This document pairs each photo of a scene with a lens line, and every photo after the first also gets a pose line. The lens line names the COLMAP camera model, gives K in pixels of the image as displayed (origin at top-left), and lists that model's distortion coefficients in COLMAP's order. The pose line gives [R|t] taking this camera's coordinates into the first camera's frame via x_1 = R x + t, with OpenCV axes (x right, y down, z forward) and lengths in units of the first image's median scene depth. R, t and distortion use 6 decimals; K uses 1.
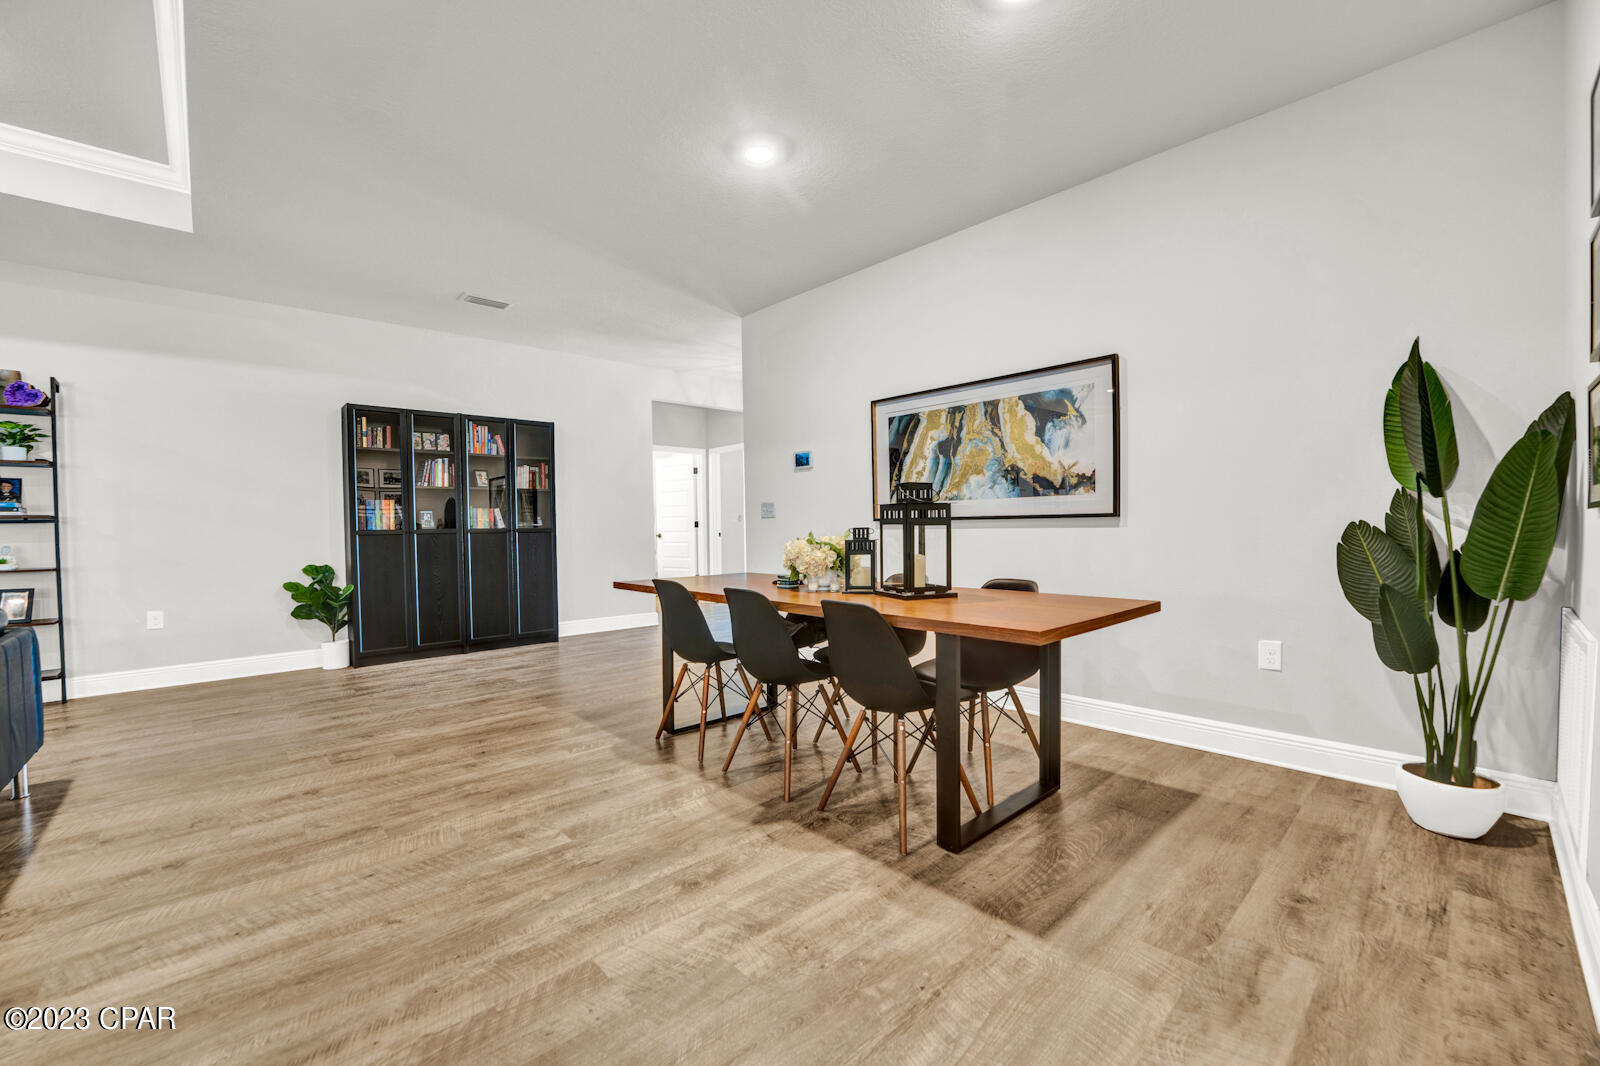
lens RADIAL K [[651.4, 0, 791.7], [0, 651.4, 540.5], [0, 0, 1]] dist [-0.029288, 0.003983]
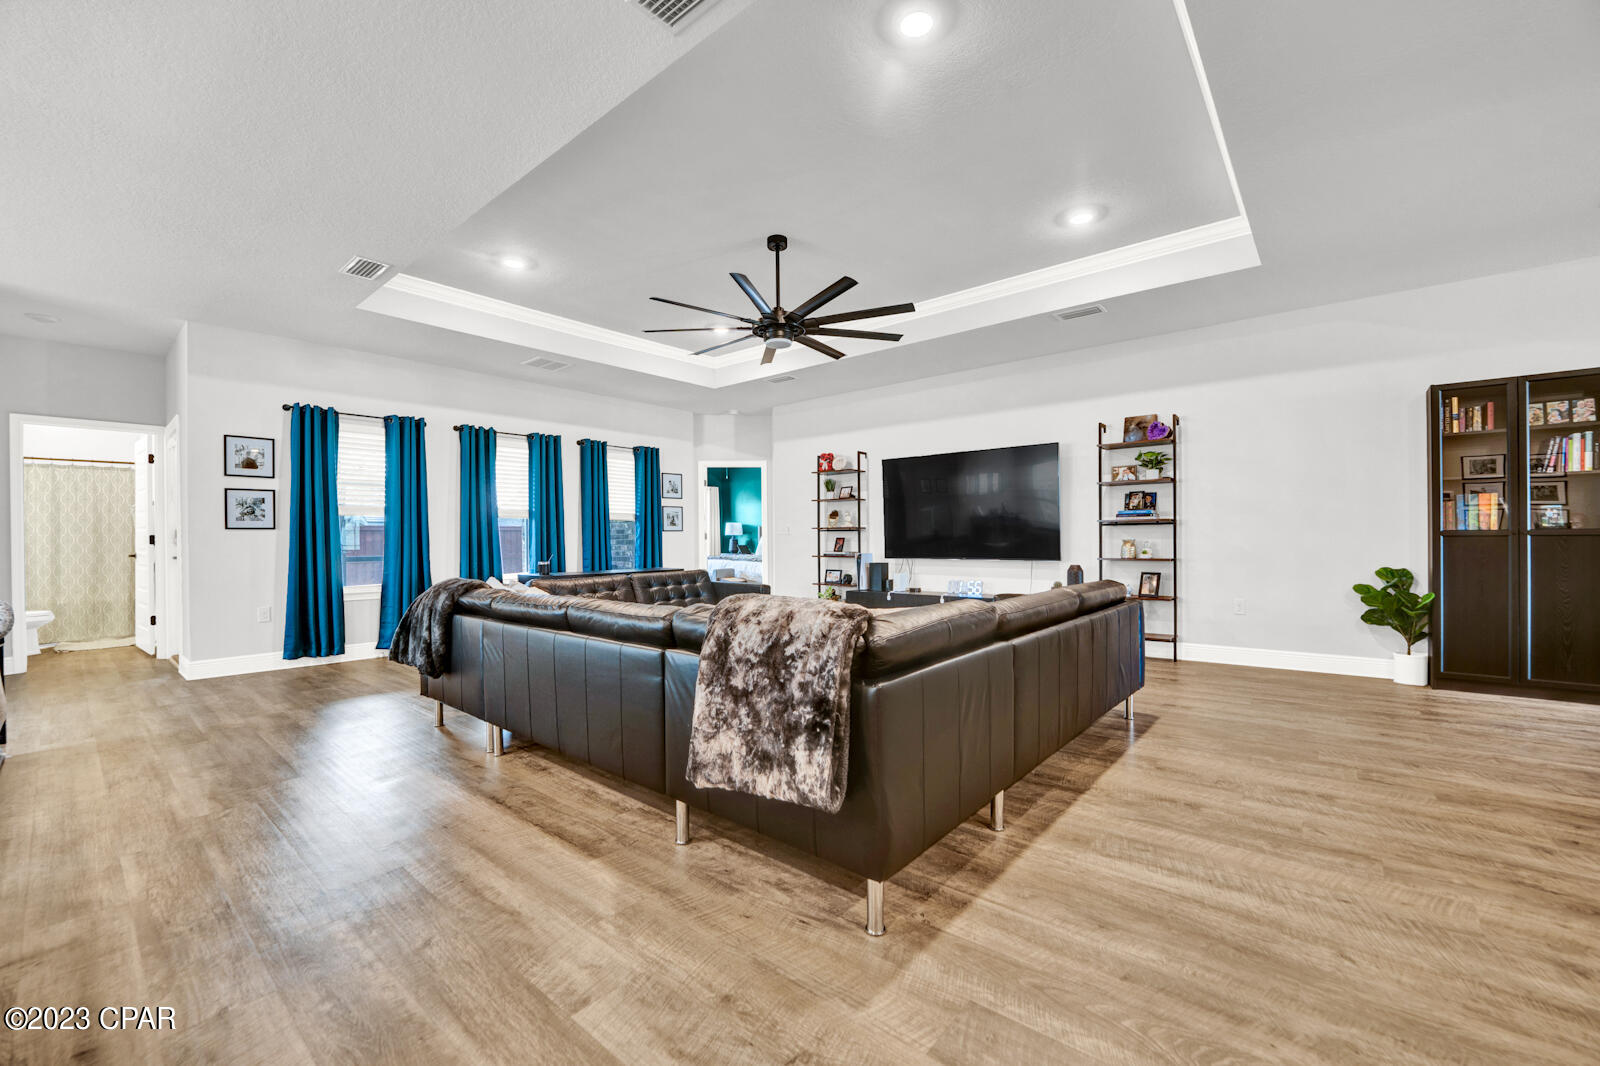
lens RADIAL K [[651.4, 0, 793.1], [0, 651.4, 538.5], [0, 0, 1]] dist [-0.029288, 0.003983]
pose [[0.123876, 0.013287, -0.992209, 0.086298], [-0.015478, 0.999815, 0.011457, -0.001753], [0.992177, 0.013938, 0.124058, 0.044995]]
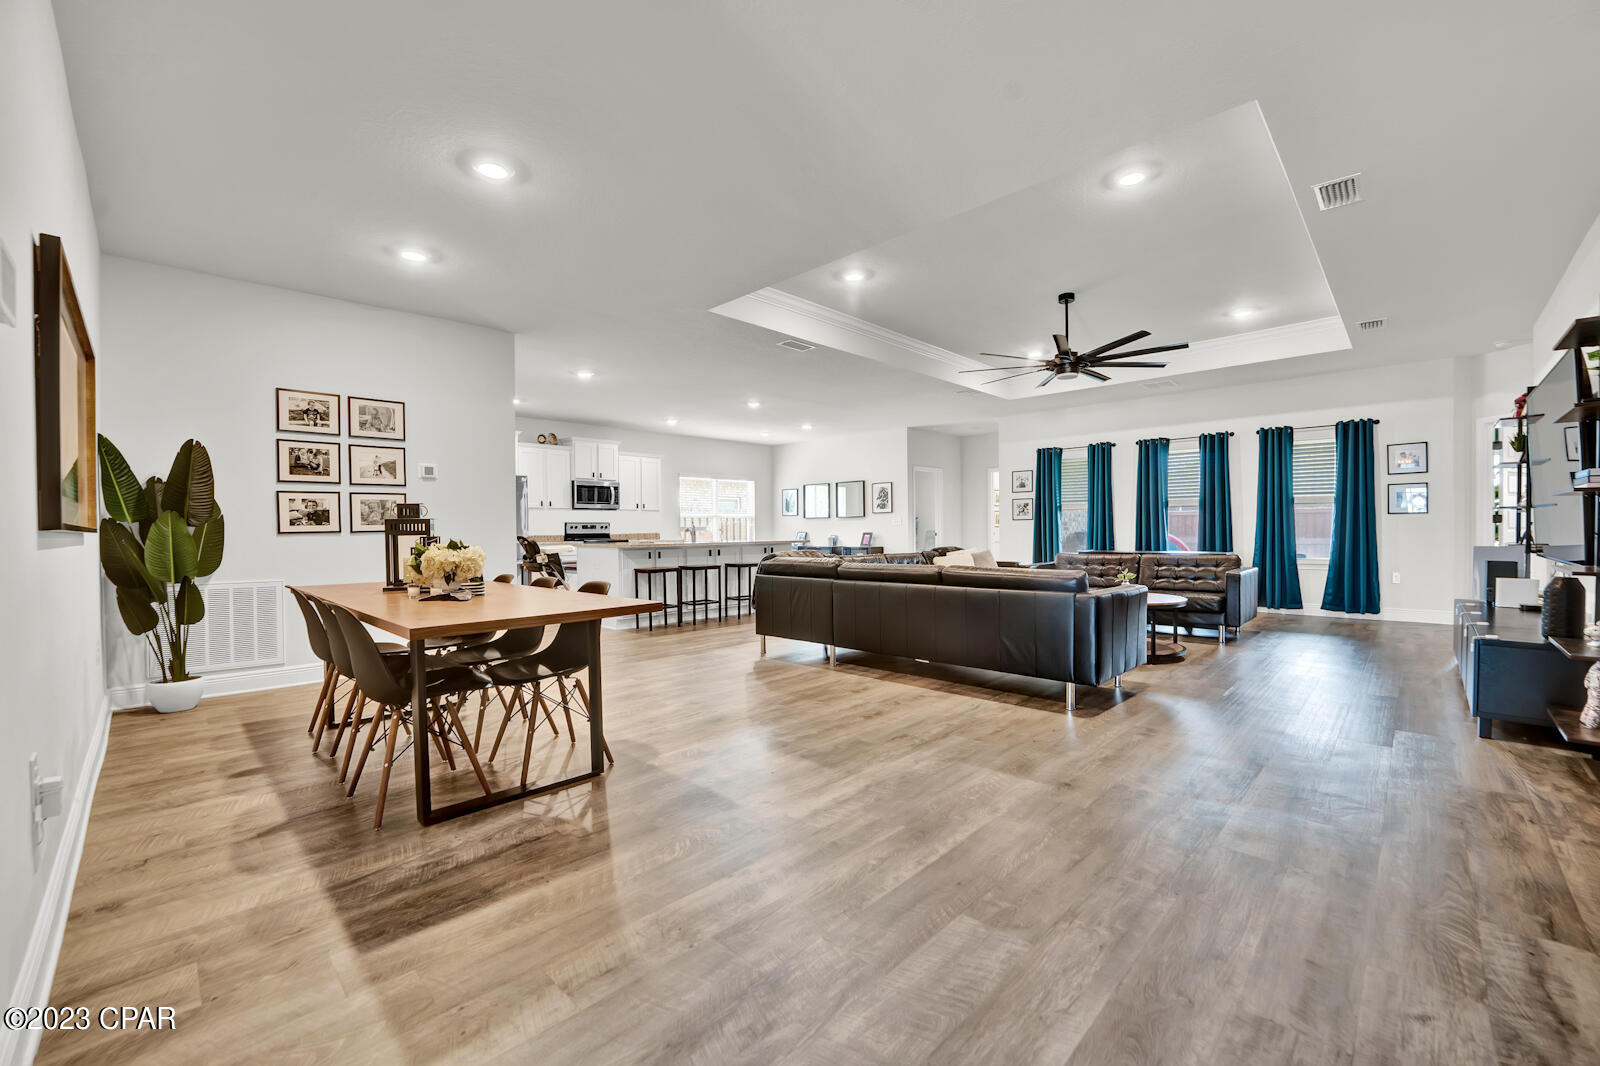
lens RADIAL K [[651.4, 0, 794.5], [0, 651.4, 553.2], [0, 0, 1]] dist [-0.029288, 0.003983]
pose [[-0.998190, 0.026988, -0.053747, -0.395379], [0.023774, 0.997941, 0.059562, -0.035651], [0.055243, 0.058177, -0.996777, 1.782272]]
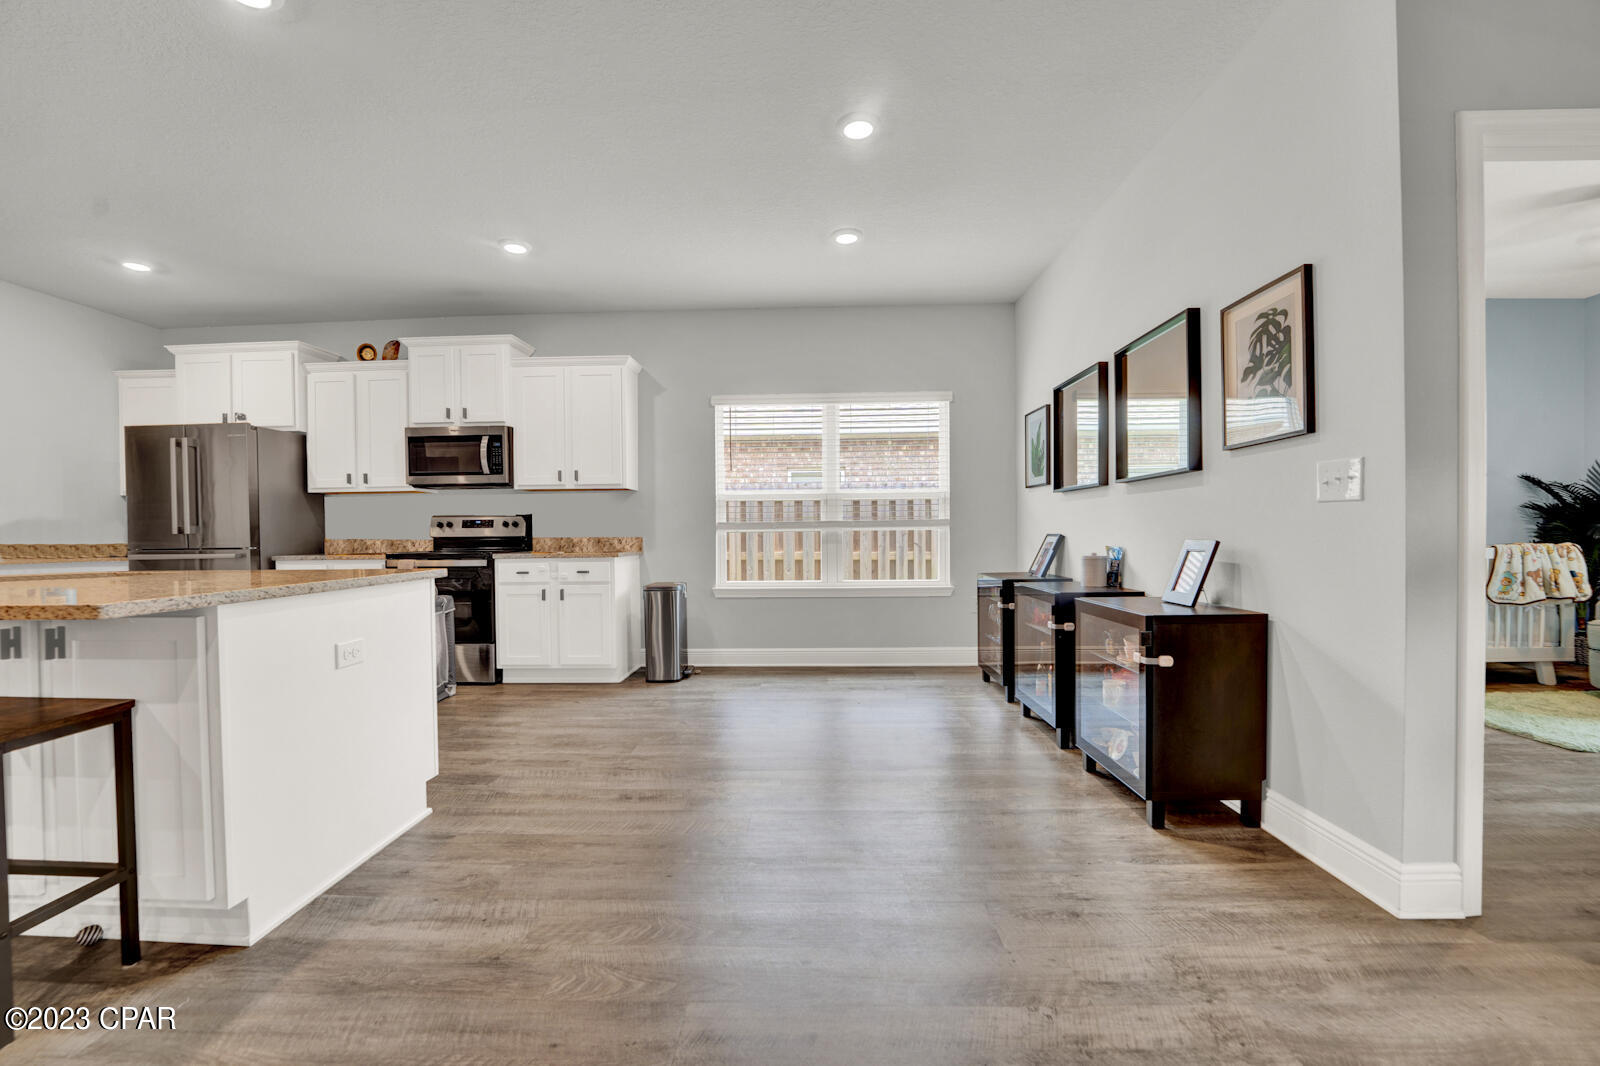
lens RADIAL K [[651.4, 0, 794.9], [0, 651.4, 541.5], [0, 0, 1]] dist [-0.029288, 0.003983]
pose [[-0.714909, 0.011954, 0.699115, -1.132882], [0.038169, 0.999030, 0.021950, 0.033838], [-0.698174, 0.042377, -0.714672, -0.710450]]
